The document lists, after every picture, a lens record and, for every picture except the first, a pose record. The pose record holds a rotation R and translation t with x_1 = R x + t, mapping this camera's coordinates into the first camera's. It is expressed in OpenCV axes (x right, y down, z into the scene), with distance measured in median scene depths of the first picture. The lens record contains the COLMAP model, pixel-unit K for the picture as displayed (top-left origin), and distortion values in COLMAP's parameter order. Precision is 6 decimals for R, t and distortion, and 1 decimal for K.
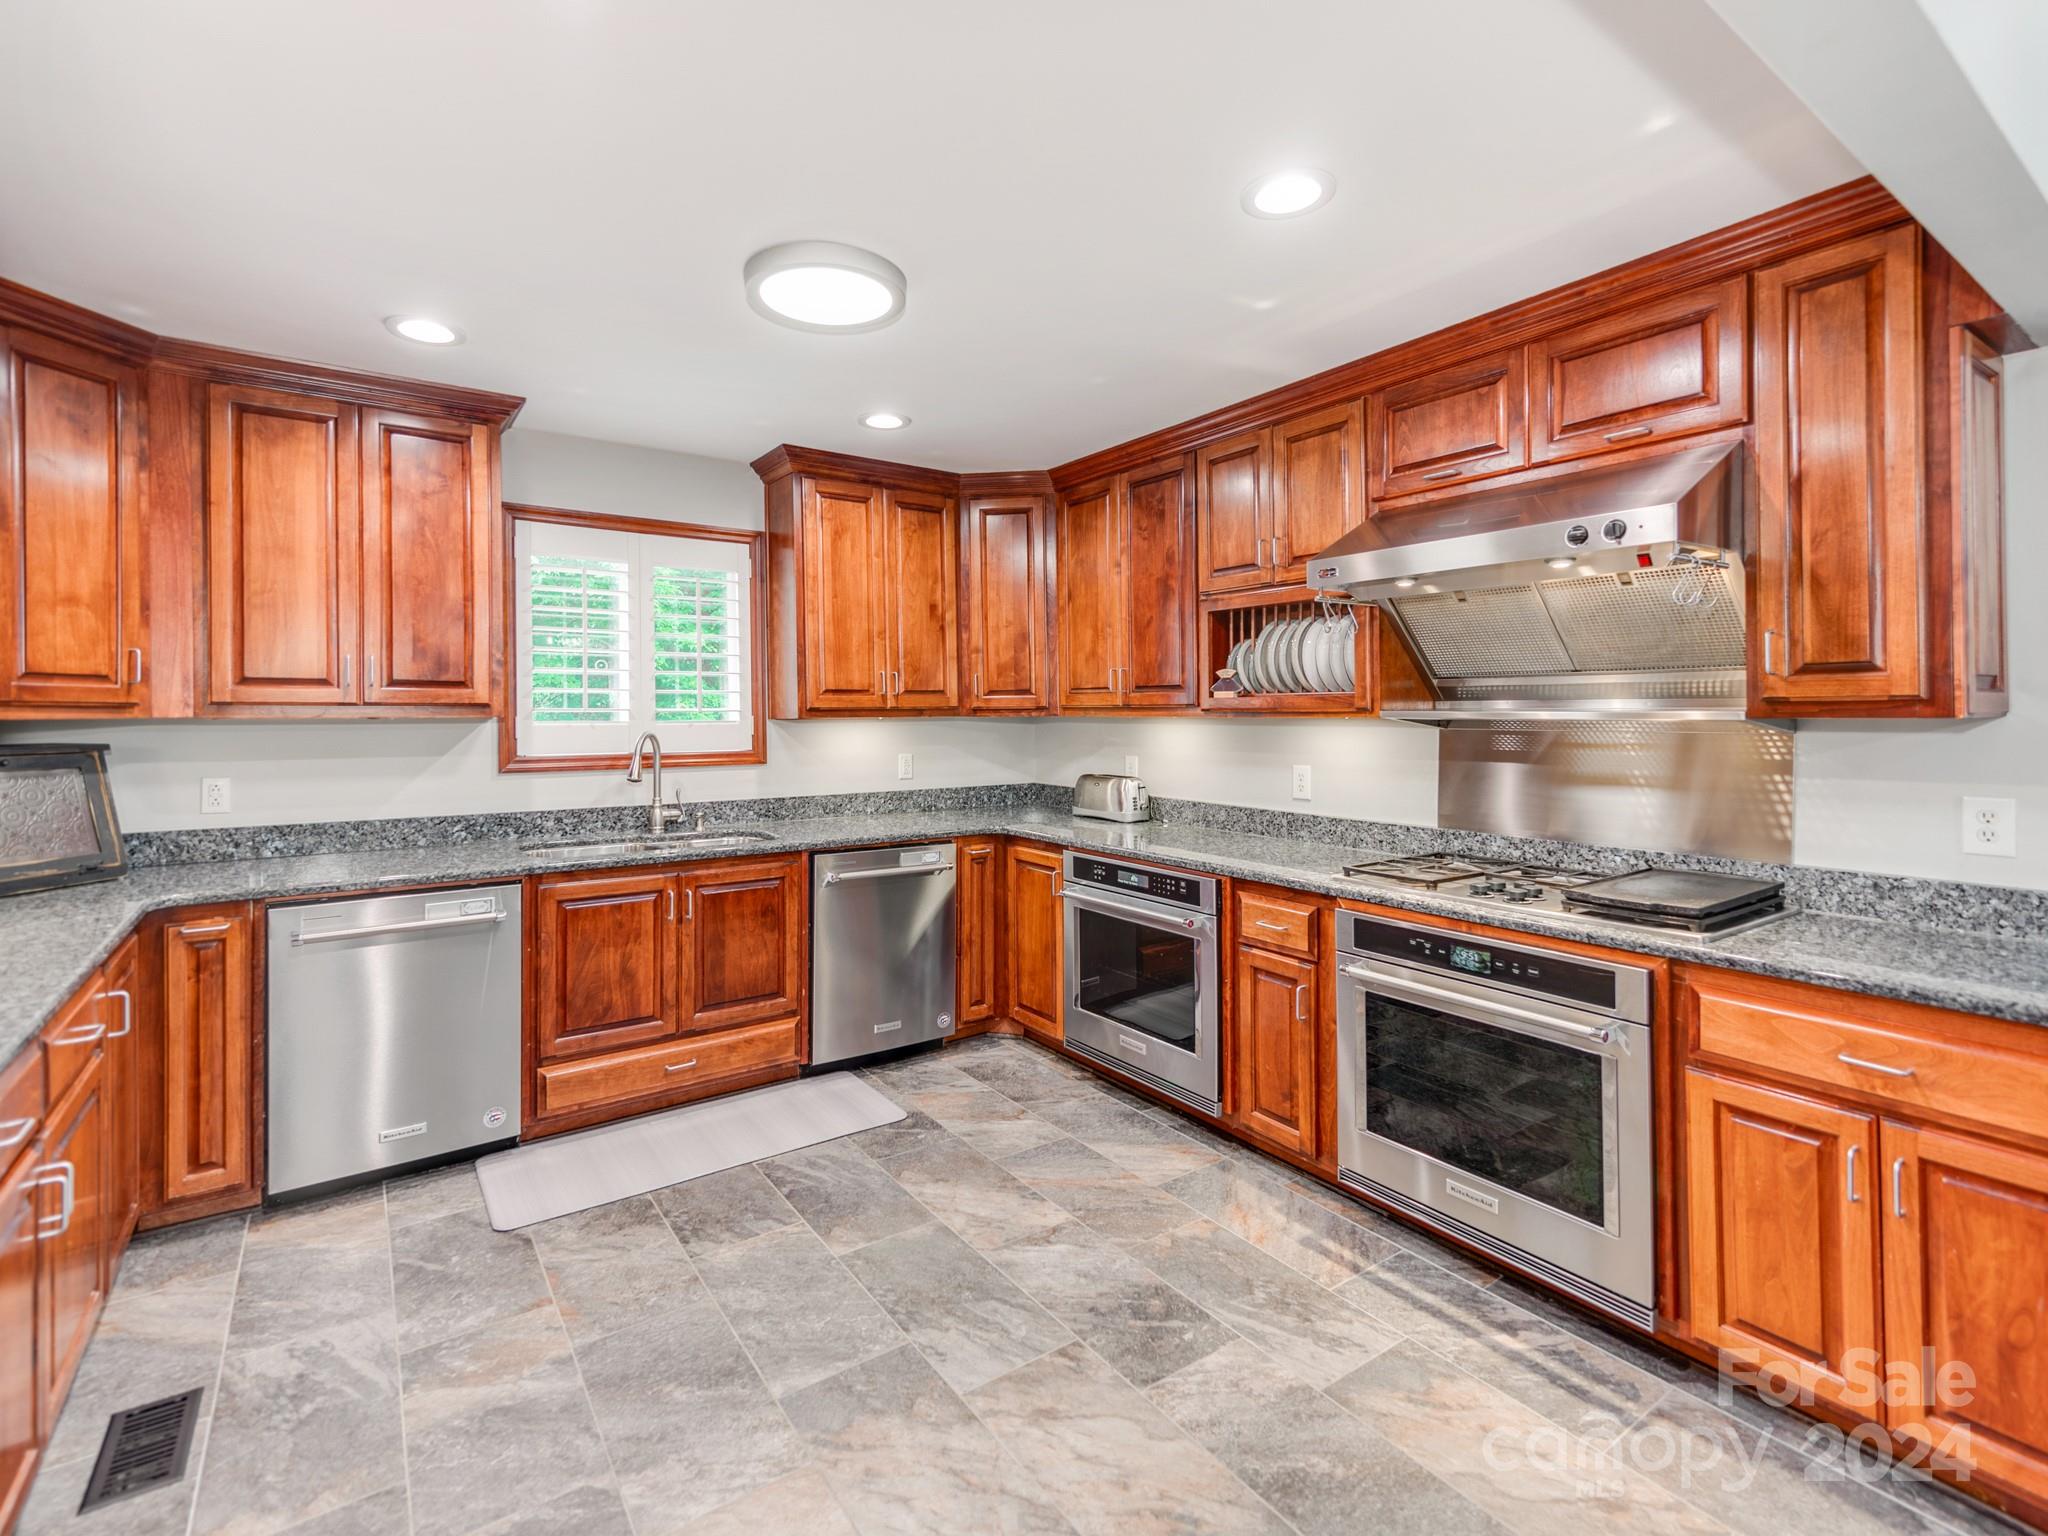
lens RADIAL K [[955.2, 0, 973.5], [0, 955.2, 730.4], [0, 0, 1]] dist [0.014002, -0.004322]
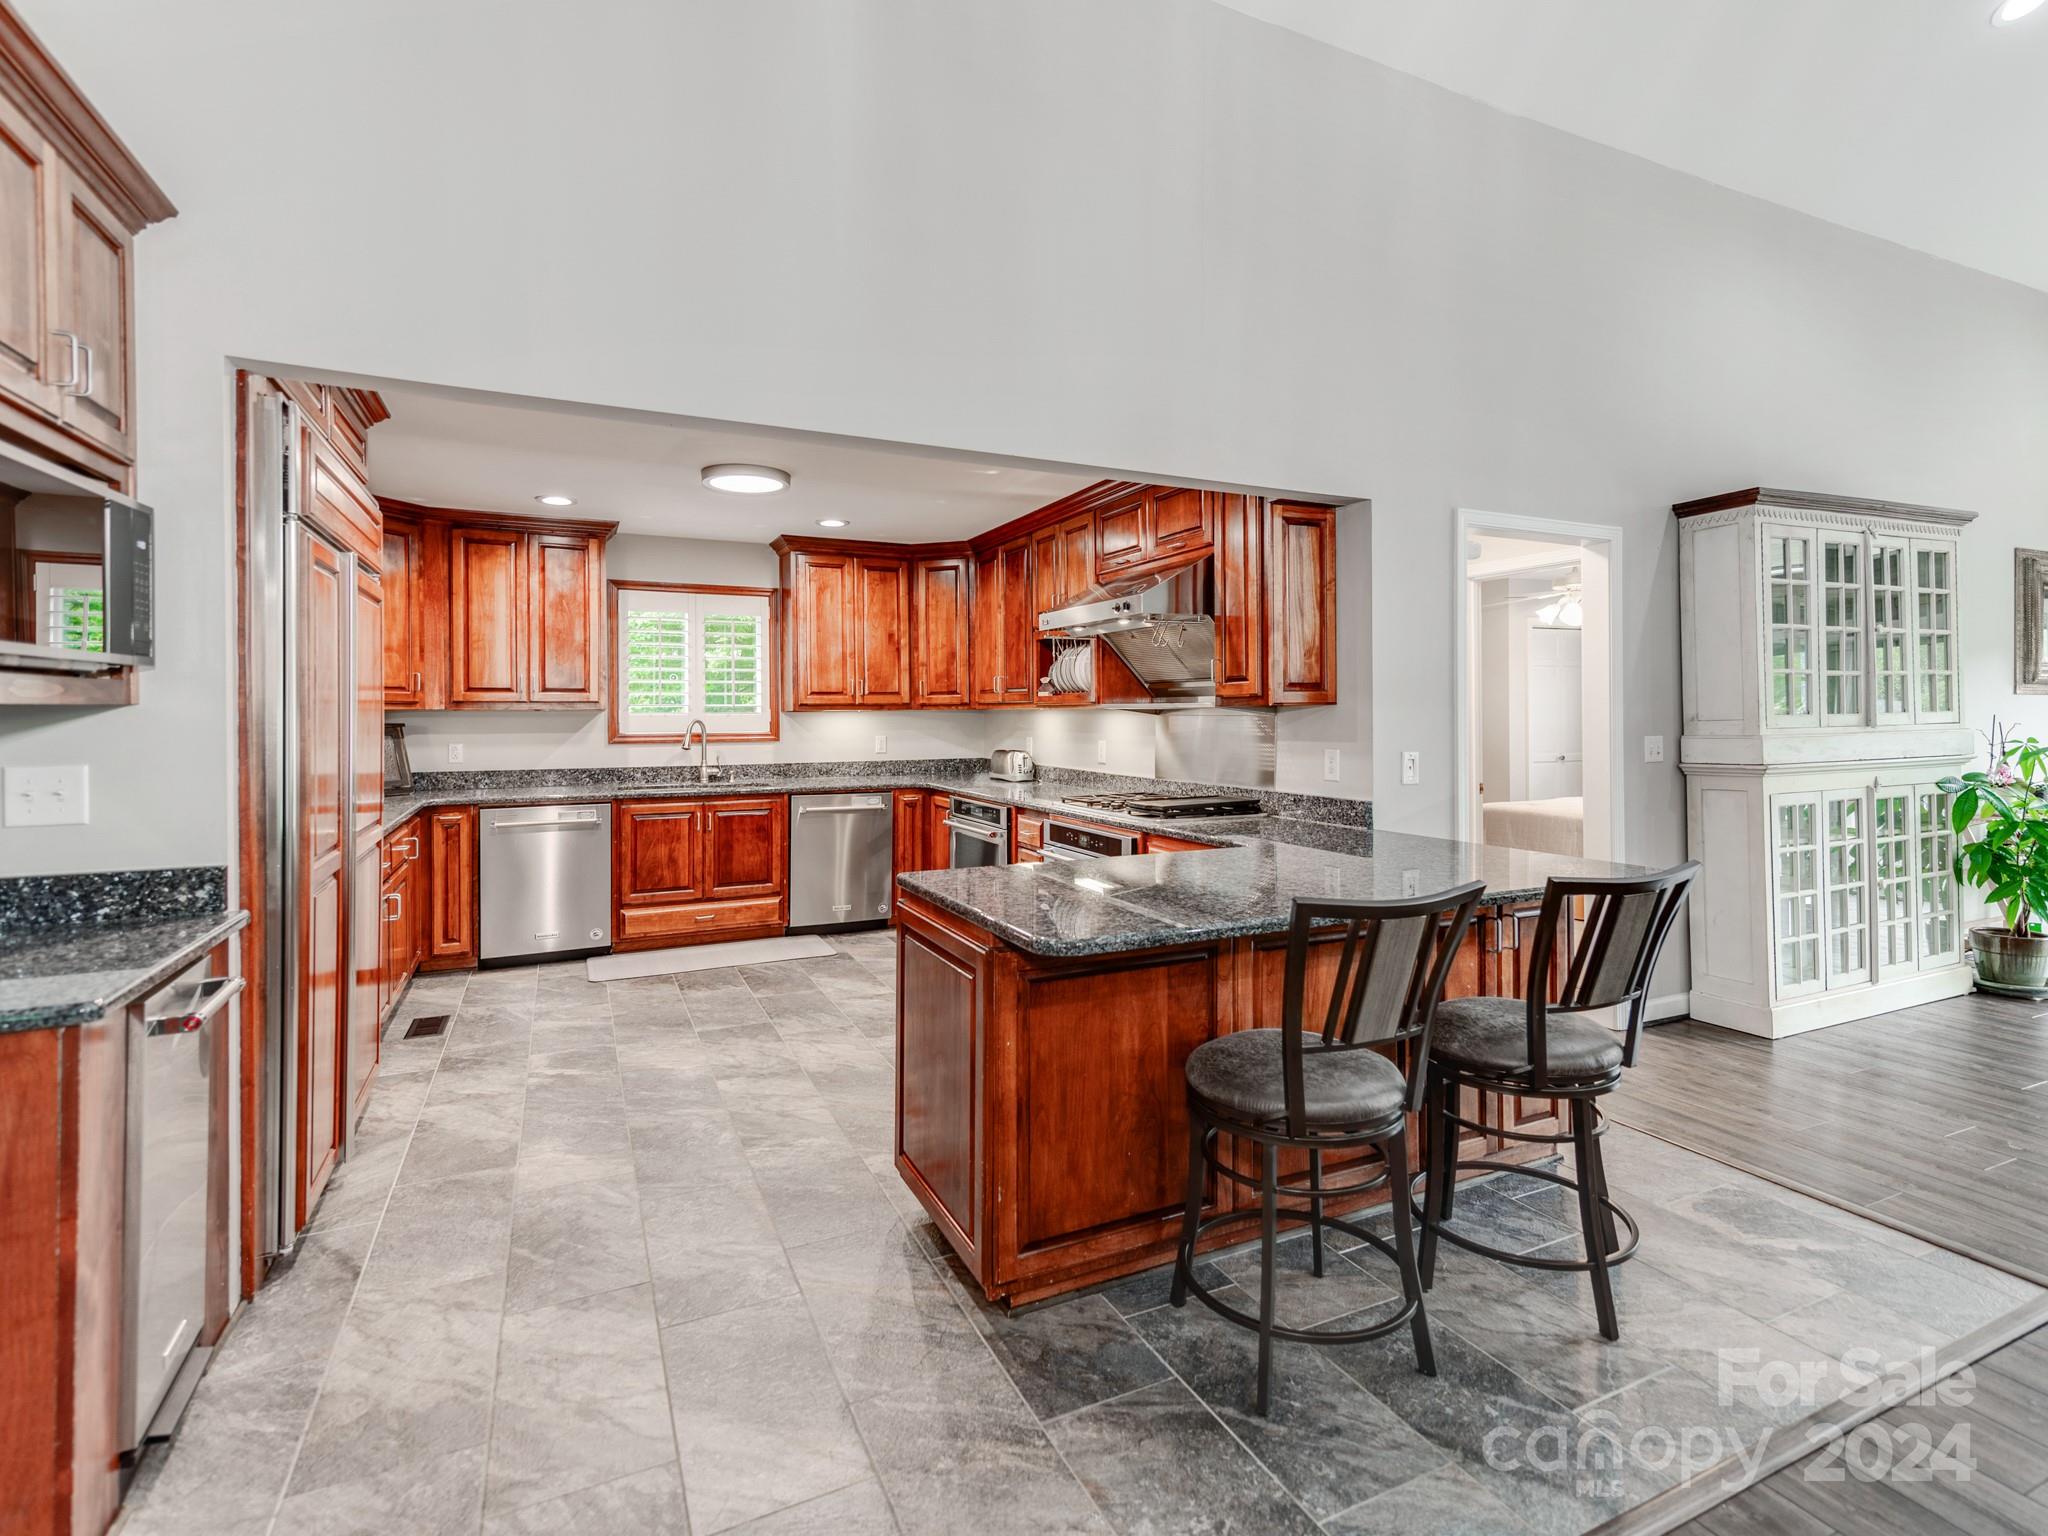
lens RADIAL K [[1002.7, 0, 1014.6], [0, 1002.7, 734.6], [0, 0, 1]] dist [0.013992, -0.000817]
pose [[0.987023, 0.001145, -0.160574, 0.517384], [-0.000757, 0.999997, 0.002480, 0.026050], [0.160576, -0.002326, 0.987021, -0.653813]]
